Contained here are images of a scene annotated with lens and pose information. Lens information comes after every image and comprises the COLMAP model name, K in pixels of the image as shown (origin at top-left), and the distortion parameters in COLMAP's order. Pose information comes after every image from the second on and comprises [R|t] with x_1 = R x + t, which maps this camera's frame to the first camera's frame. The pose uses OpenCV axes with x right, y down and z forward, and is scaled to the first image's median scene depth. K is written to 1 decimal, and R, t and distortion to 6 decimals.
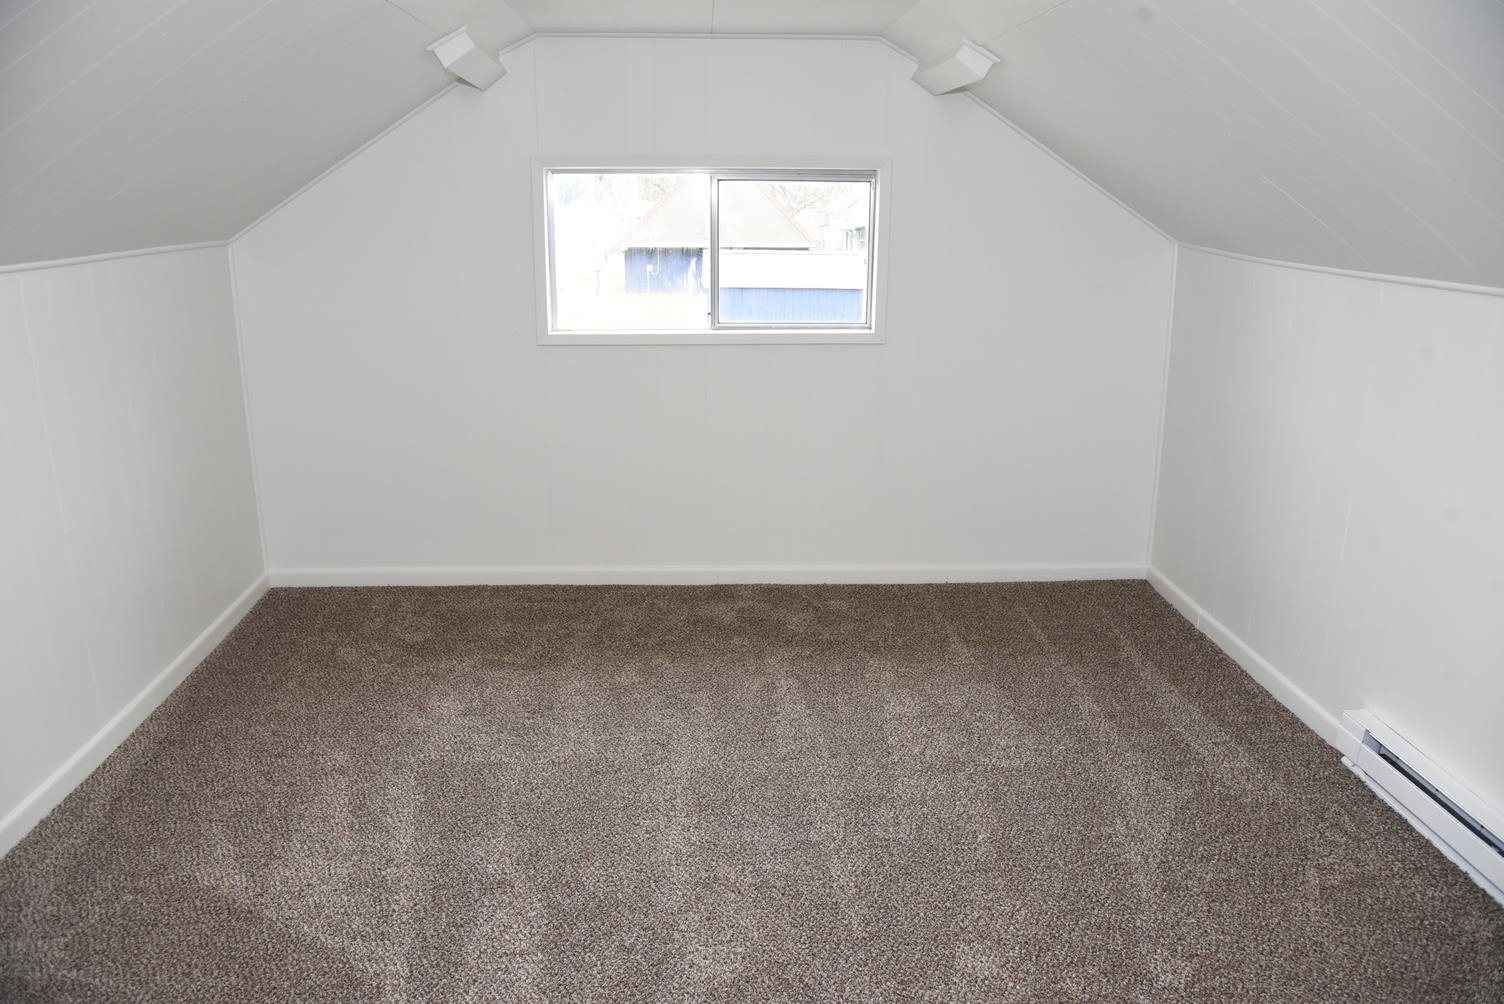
lens RADIAL K [[1022.7, 0, 750.8], [0, 1022.7, 509.4], [0, 0, 1]] dist [-0.117550, 0.063918]
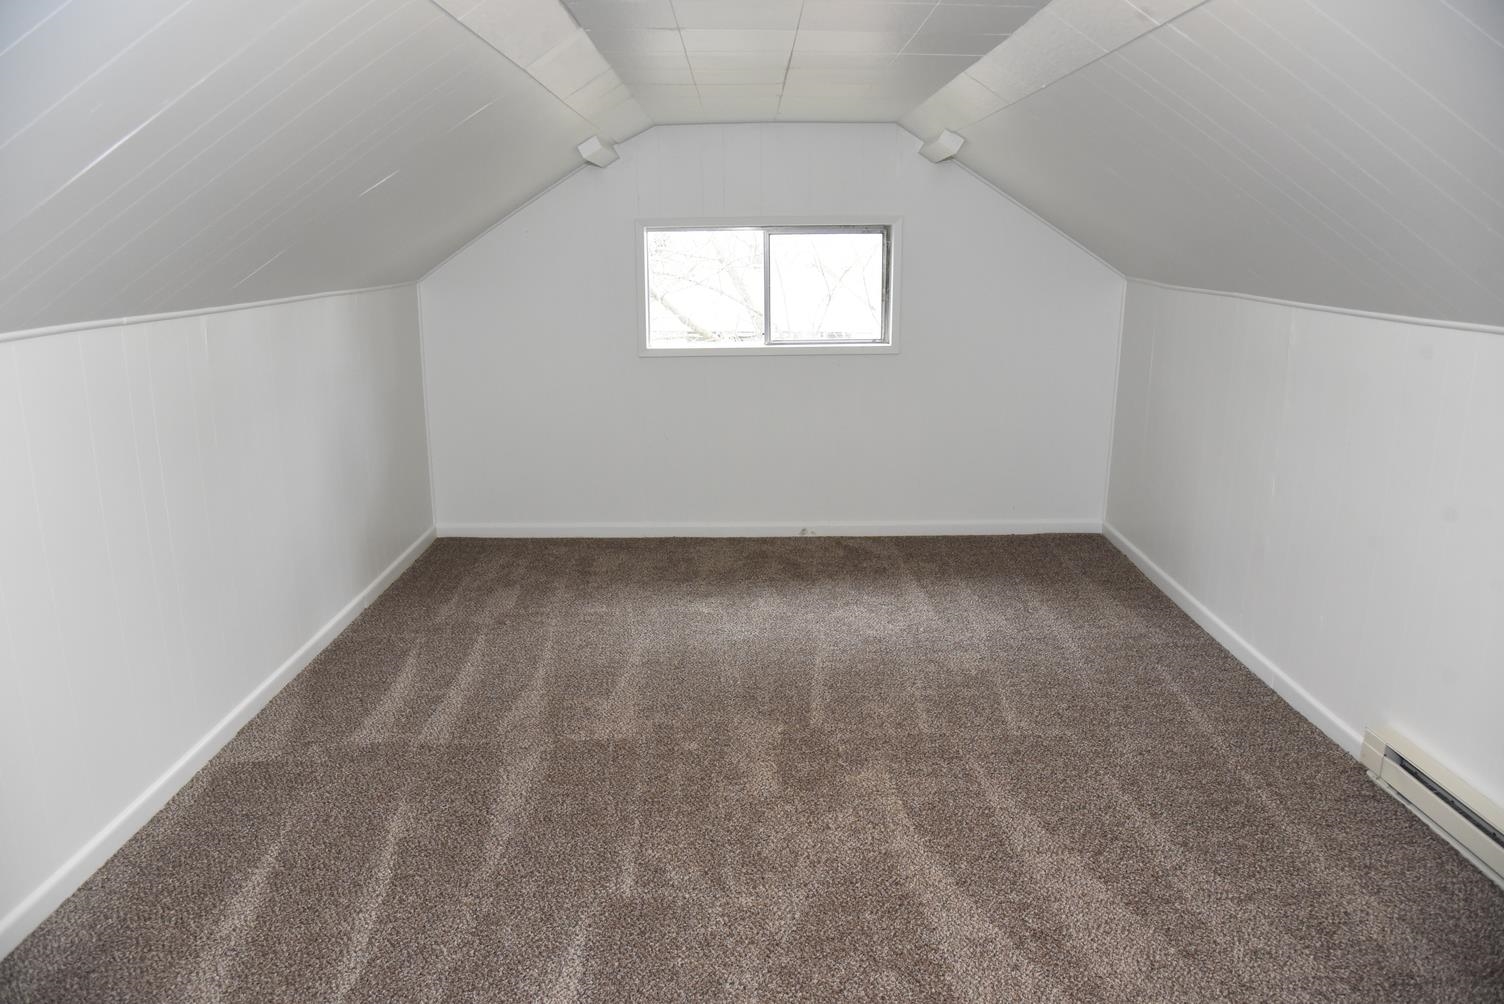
lens RADIAL K [[1022.7, 0, 750.8], [0, 1022.7, 509.4], [0, 0, 1]] dist [-0.117550, 0.063918]
pose [[0.998605, 0.000141, -0.052809, 0.010563], [-0.002768, 0.998761, -0.049680, 0.104444], [0.052737, 0.049757, 0.997368, -0.324084]]
